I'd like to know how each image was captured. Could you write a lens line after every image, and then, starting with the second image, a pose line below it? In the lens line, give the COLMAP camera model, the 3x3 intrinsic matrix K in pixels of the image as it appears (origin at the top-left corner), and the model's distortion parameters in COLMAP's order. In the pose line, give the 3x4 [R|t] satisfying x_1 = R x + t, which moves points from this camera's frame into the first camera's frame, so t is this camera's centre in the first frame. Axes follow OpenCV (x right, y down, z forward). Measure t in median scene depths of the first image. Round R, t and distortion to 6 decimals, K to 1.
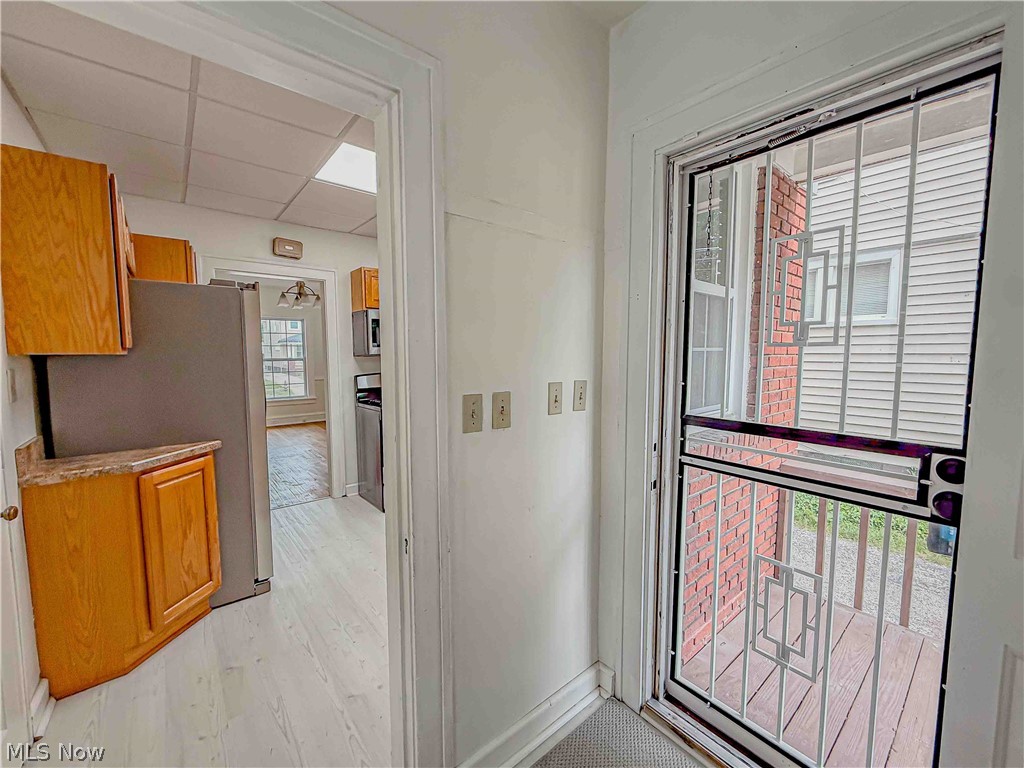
lens RADIAL K [[419.5, 0, 512.0], [0, 419.5, 384.0], [0, 0, 1]] dist [0.000110, 0.000020]
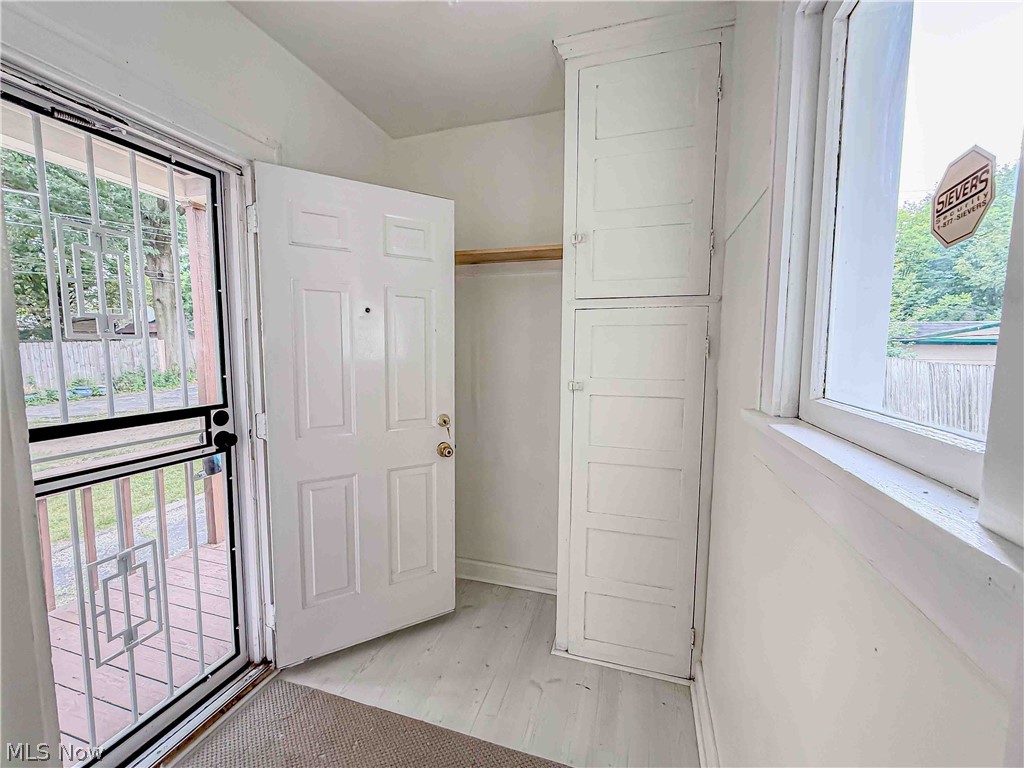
lens RADIAL K [[419.5, 0, 512.0], [0, 419.5, 384.0], [0, 0, 1]] dist [0.000110, 0.000020]
pose [[-0.548948, -0.074735, 0.832508, -0.809488], [0.062115, 0.989593, 0.129795, -0.056372], [-0.833545, 0.122962, -0.538594, 0.831089]]
